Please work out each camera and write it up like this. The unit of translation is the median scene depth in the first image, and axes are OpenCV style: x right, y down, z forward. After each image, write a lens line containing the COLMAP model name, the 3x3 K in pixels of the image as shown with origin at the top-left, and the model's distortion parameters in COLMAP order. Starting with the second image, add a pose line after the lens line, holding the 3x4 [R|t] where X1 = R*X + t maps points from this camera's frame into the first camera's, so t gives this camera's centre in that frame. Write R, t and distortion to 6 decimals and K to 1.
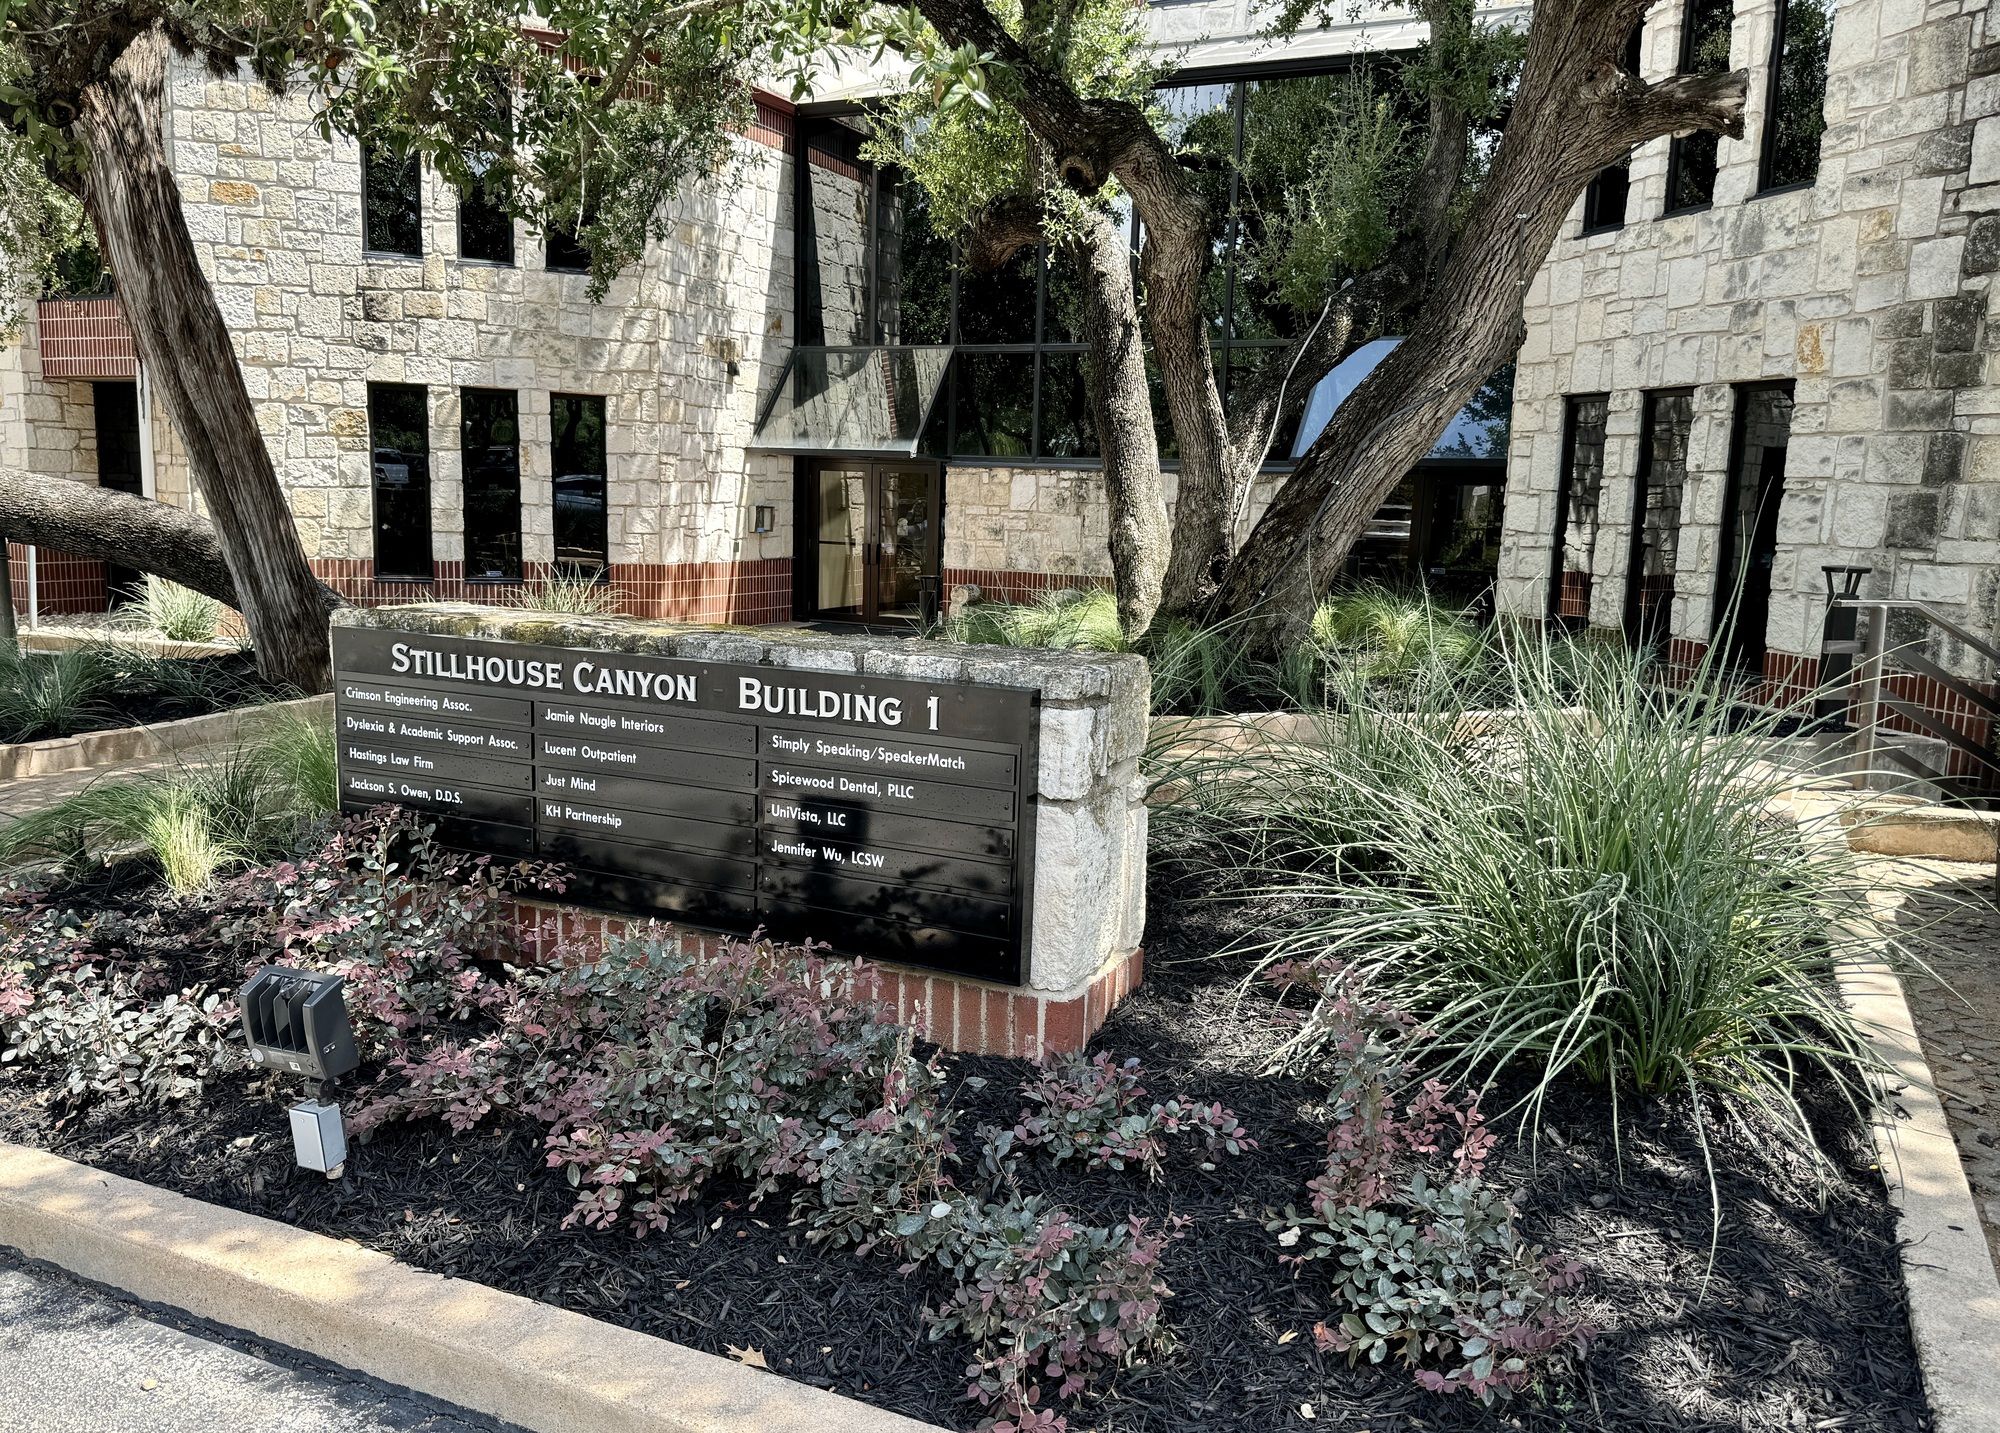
lens RADIAL K [[1454.4, 0, 995.9], [0, 1454.4, 751.8], [0, 0, 1]] dist [0.079558, -0.099750]
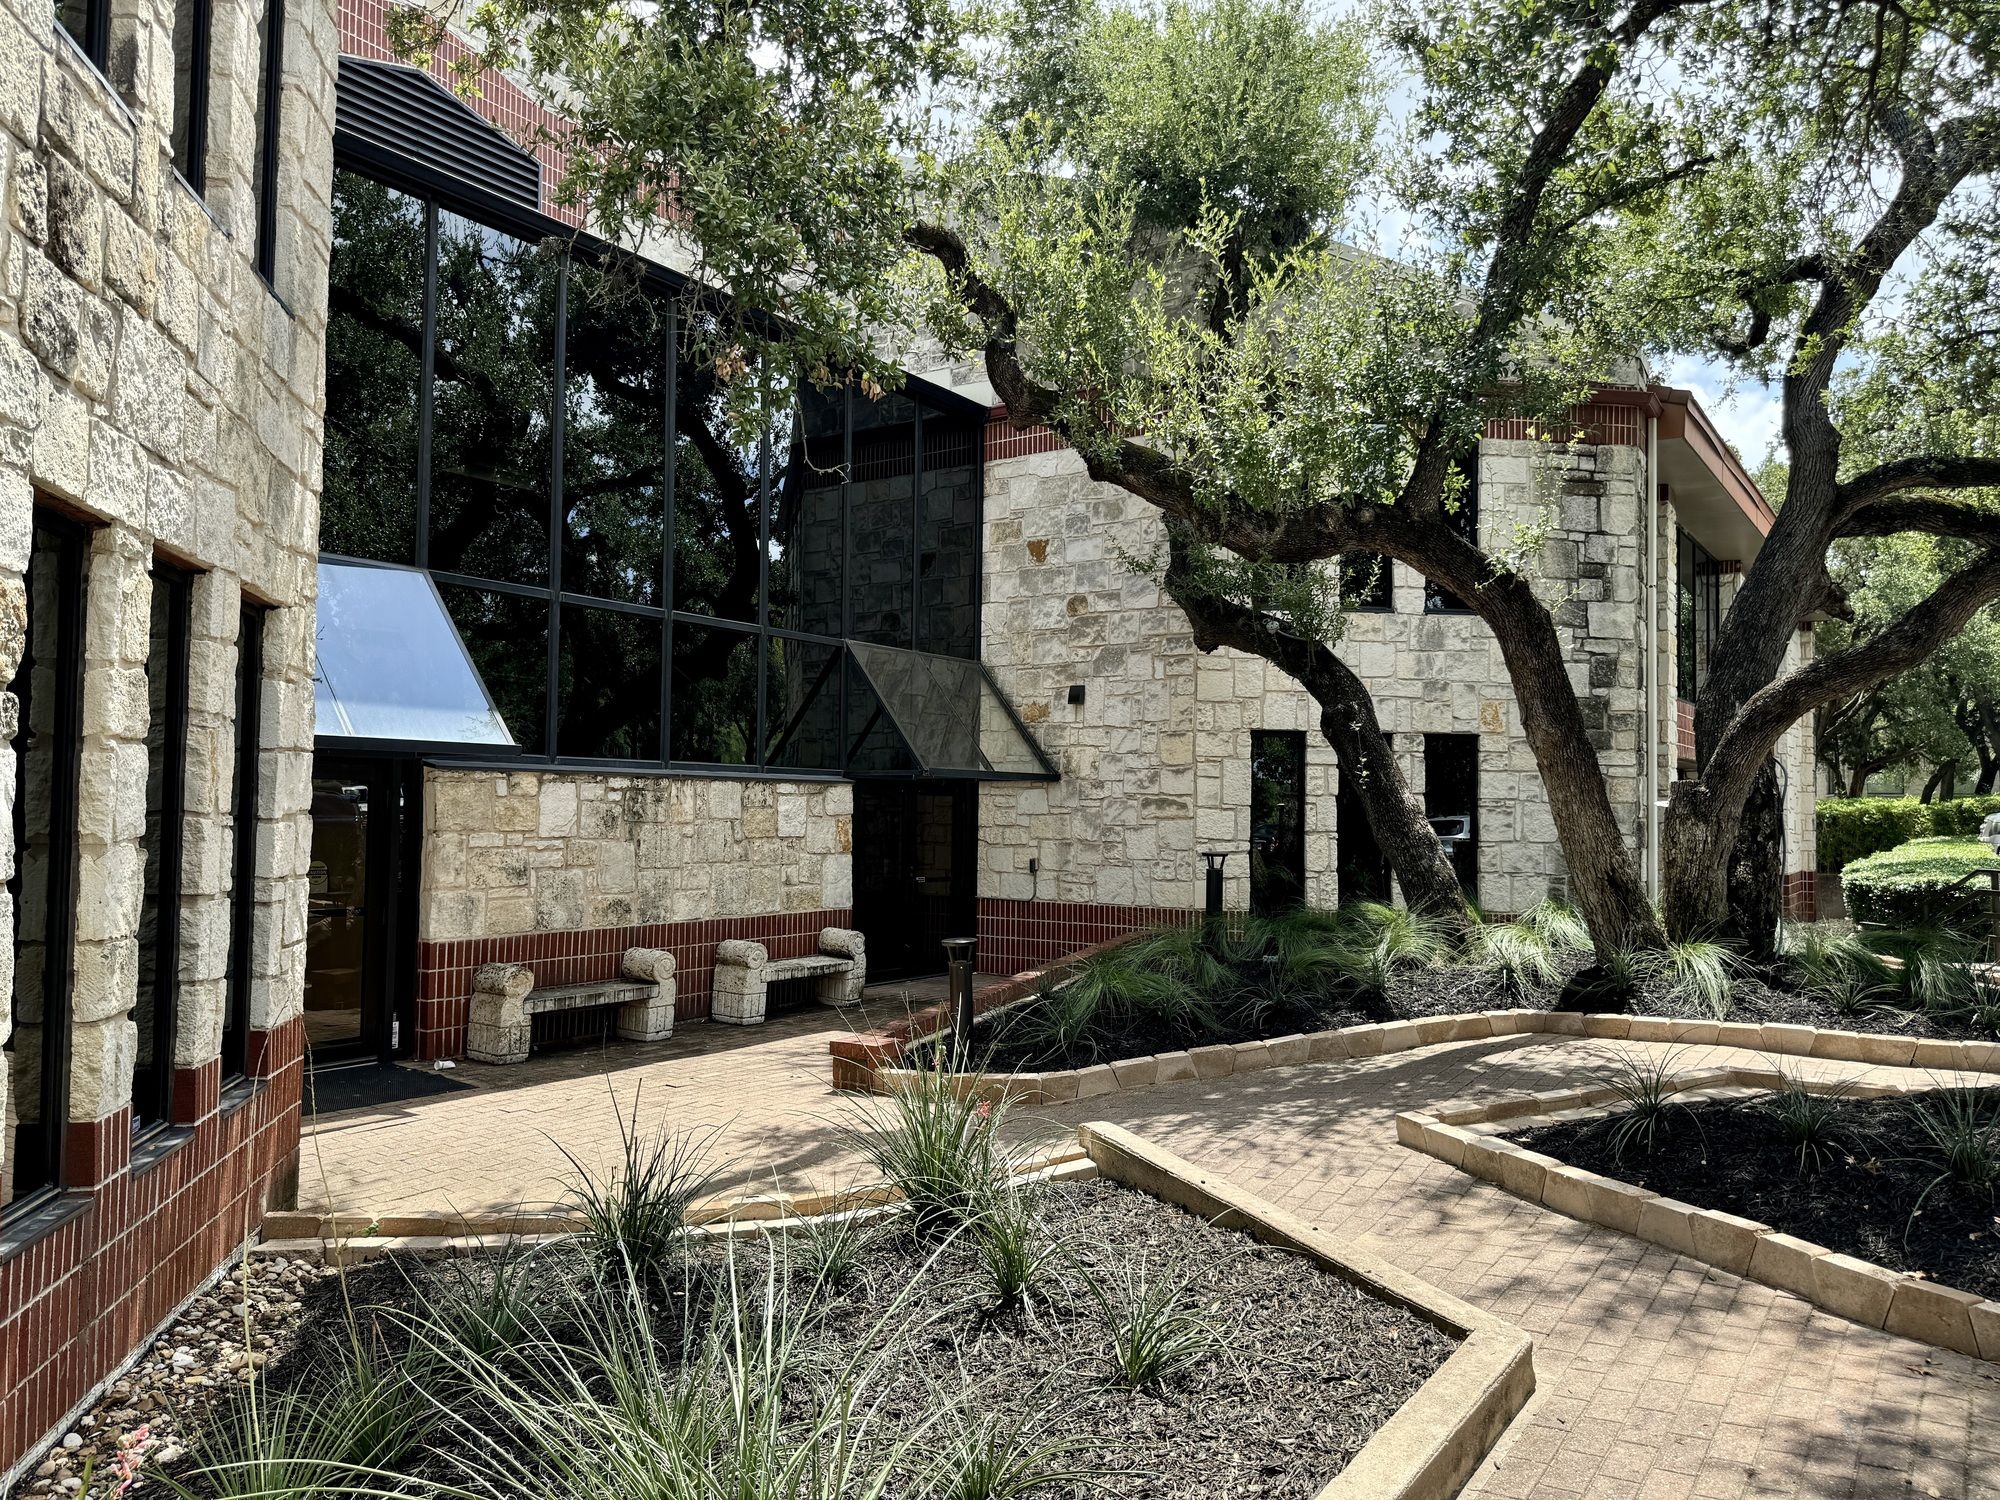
lens RADIAL K [[1378.0, 0, 1000.0], [0, 1378.0, 750.0], [0, 0, 1]] dist [0.081844, -0.092863]
pose [[0.186790, 0.012984, 0.982314, -0.547211], [0.163273, 0.985596, -0.044075, -0.144652], [-0.968737, 0.168618, 0.181980, 0.693346]]
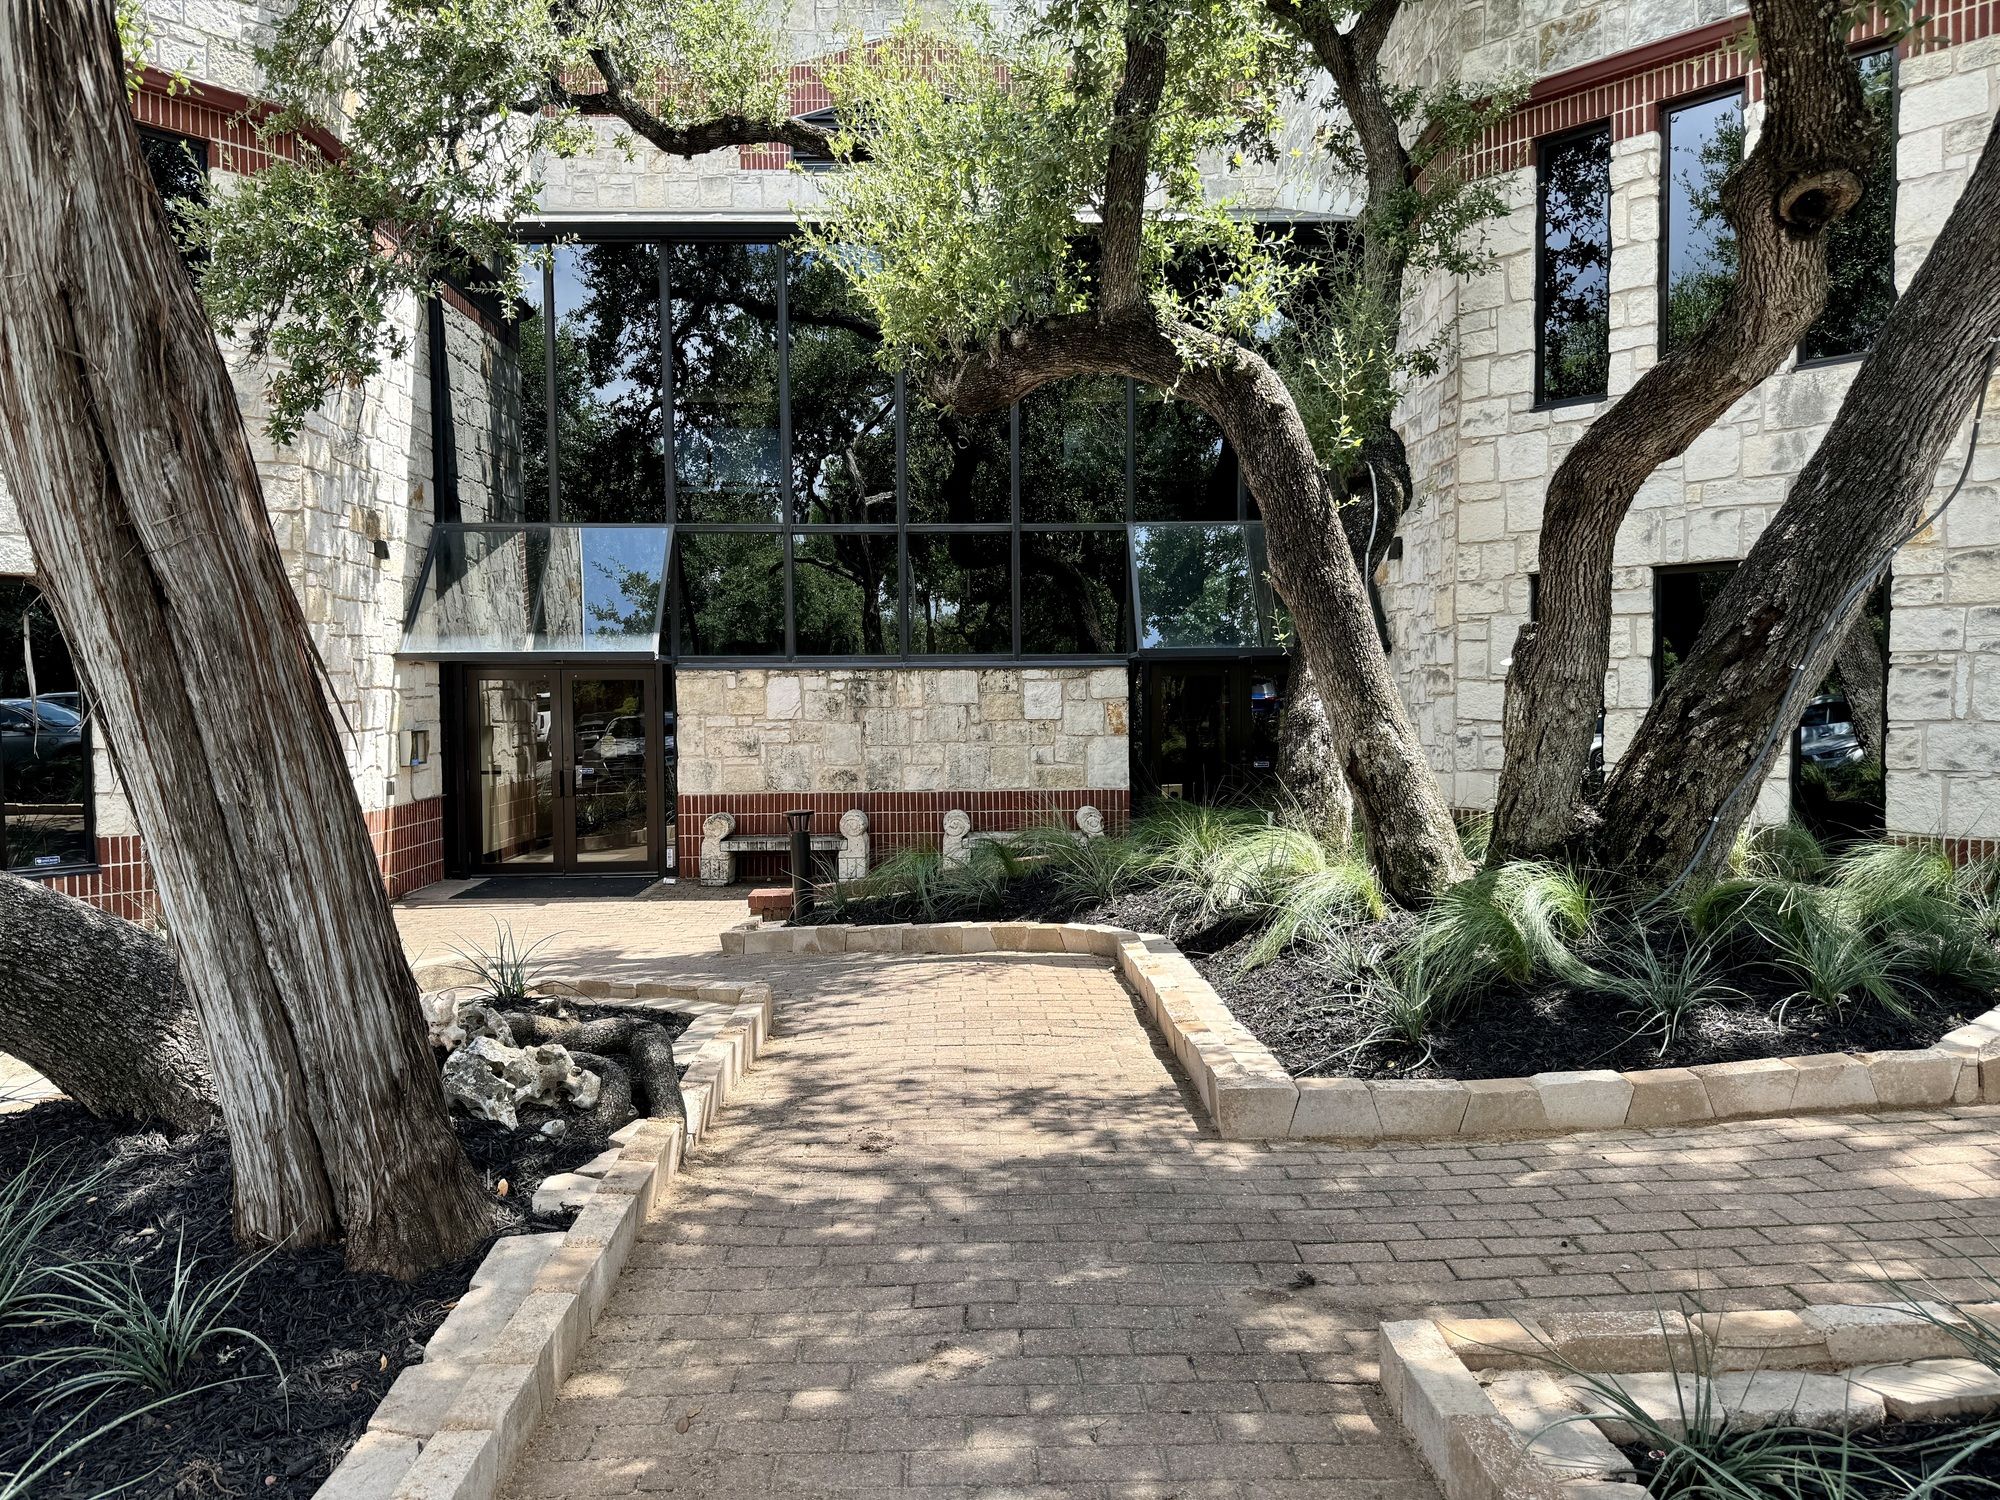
lens RADIAL K [[1378.0, 0, 1000.0], [0, 1378.0, 750.0], [0, 0, 1]] dist [0.081844, -0.092863]
pose [[0.896111, -0.057057, 0.440147, -0.215901], [0.113751, 0.988104, -0.103500, -0.054169], [-0.429006, 0.142814, 0.891941, 0.256246]]
